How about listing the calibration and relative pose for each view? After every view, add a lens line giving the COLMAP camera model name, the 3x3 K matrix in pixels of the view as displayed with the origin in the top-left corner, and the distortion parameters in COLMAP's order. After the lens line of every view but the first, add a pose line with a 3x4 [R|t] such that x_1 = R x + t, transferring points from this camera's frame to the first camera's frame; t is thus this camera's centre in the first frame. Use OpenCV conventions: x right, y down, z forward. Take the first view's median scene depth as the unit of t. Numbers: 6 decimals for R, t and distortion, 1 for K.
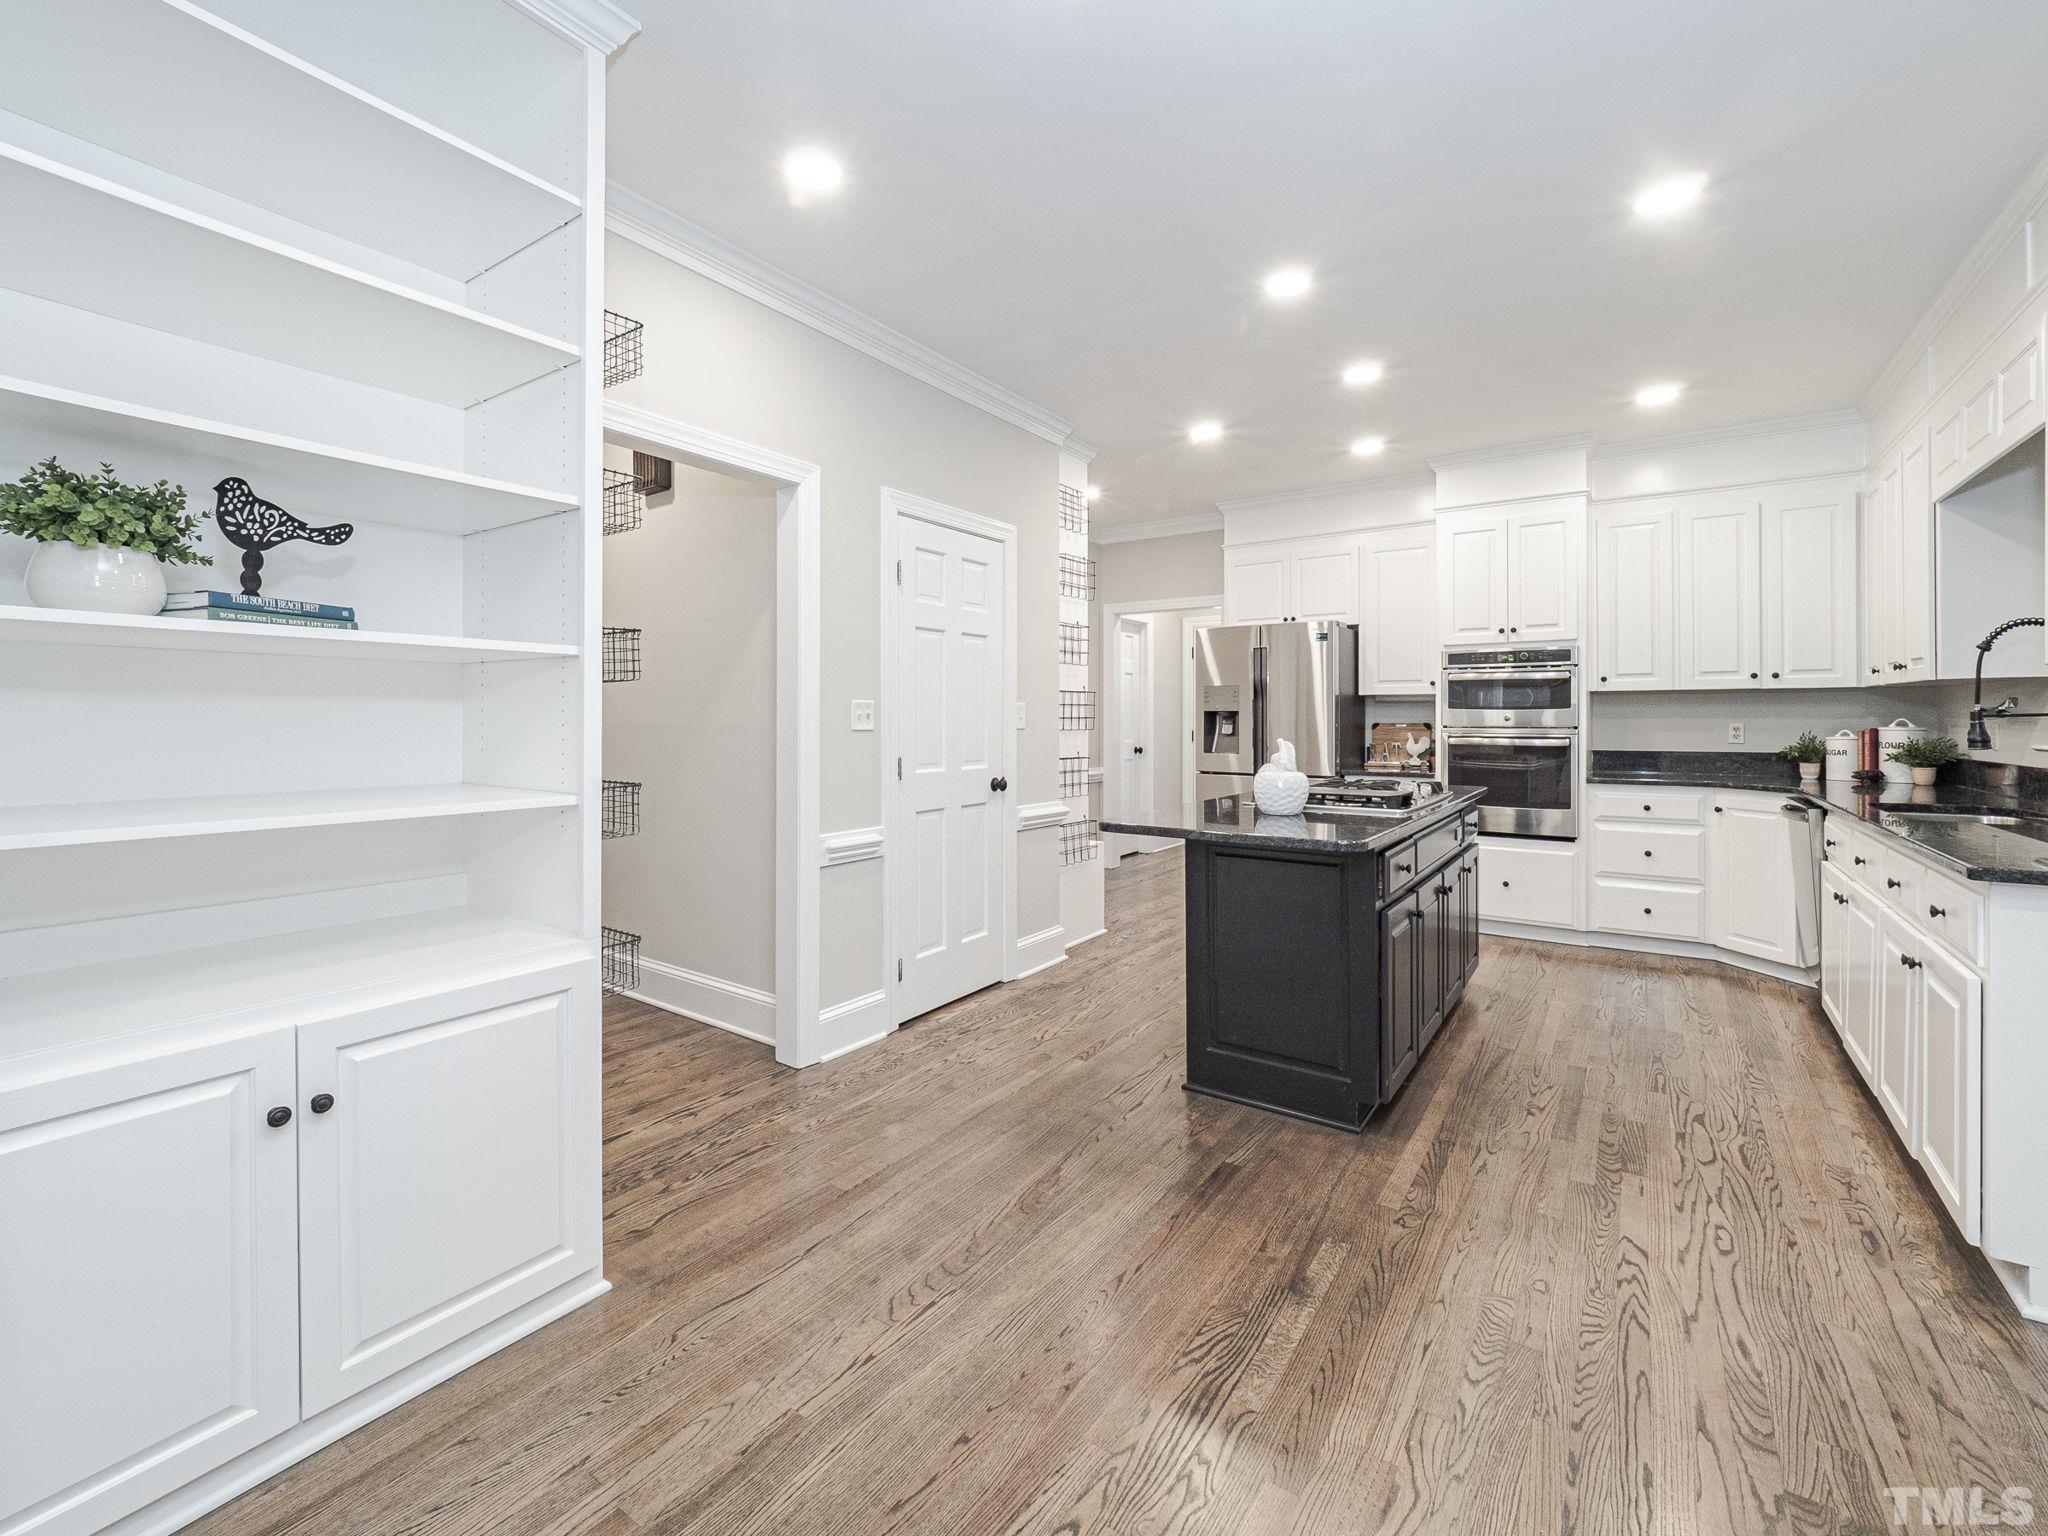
lens RADIAL K [[883.0, 0, 1030.4], [0, 883.0, 719.3], [0, 0, 1]] dist [0.002968, -0.004507]
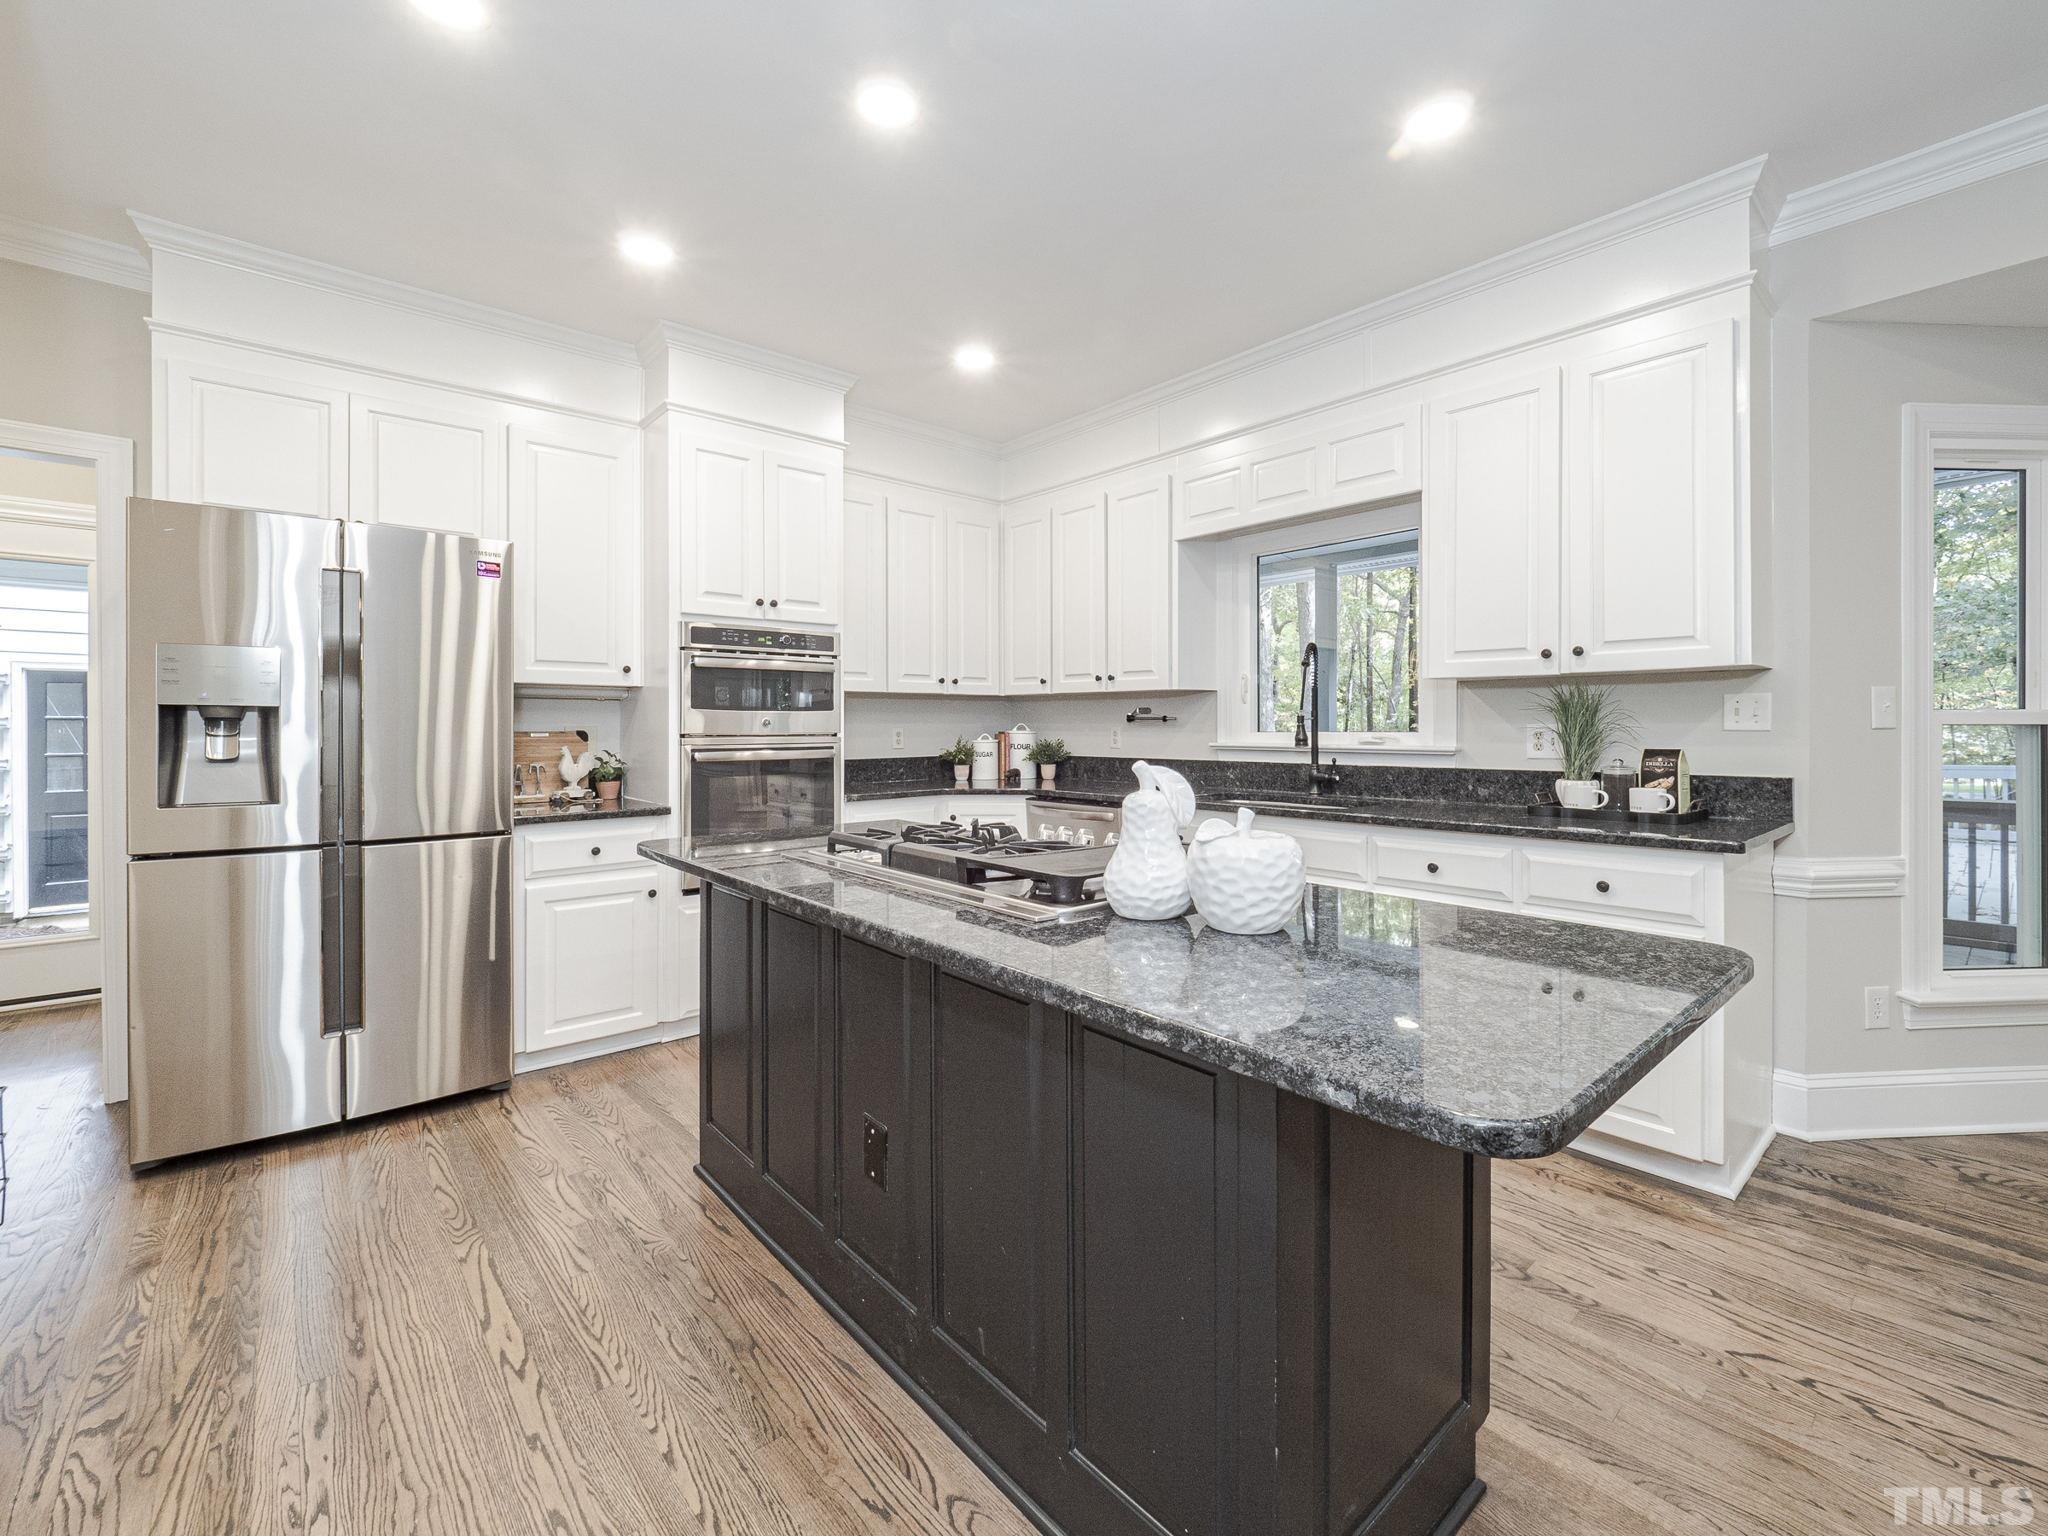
lens RADIAL K [[881.2, 0, 1026.8], [0, 881.2, 728.5], [0, 0, 1]] dist [-0.007593, -0.000368]
pose [[0.246548, -0.002768, 0.969127, -0.128580], [0.004808, 0.999987, 0.001633, 0.003900], [-0.969119, 0.004257, 0.246558, 0.701593]]
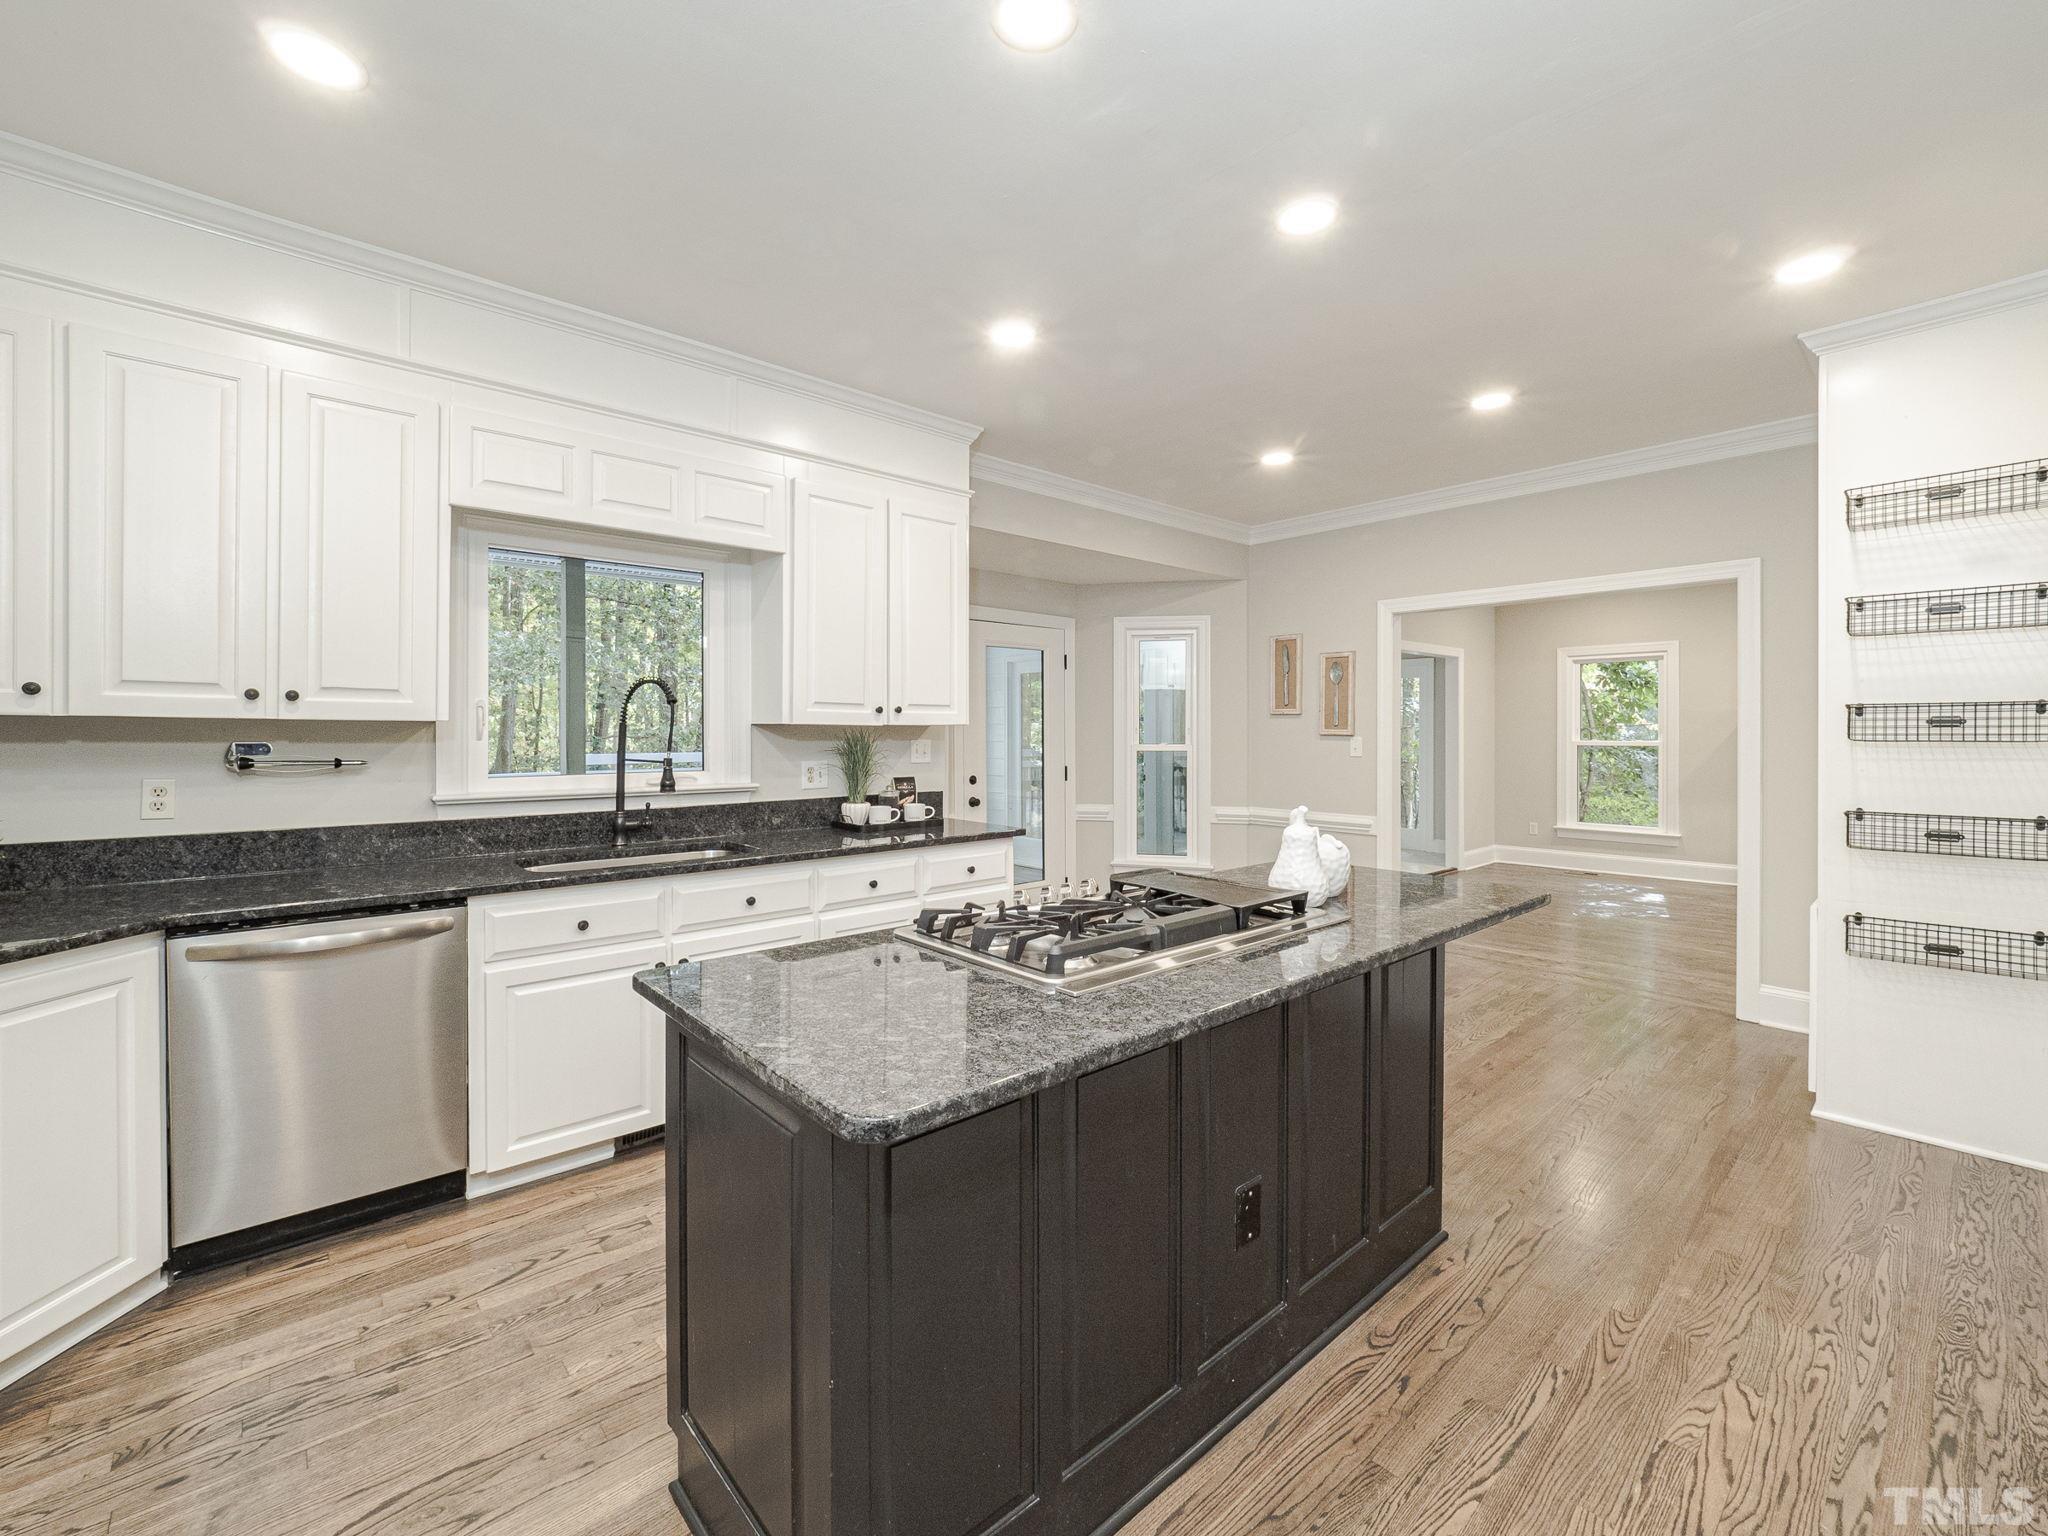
lens RADIAL K [[873.5, 0, 1030.6], [0, 873.5, 740.5], [0, 0, 1]] dist [0.000351, -0.003844]
pose [[-0.972858, -0.003366, 0.231378, 0.249290], [-0.000799, 0.999937, 0.011189, -0.028115], [-0.231401, 0.010701, -0.972800, 1.289580]]
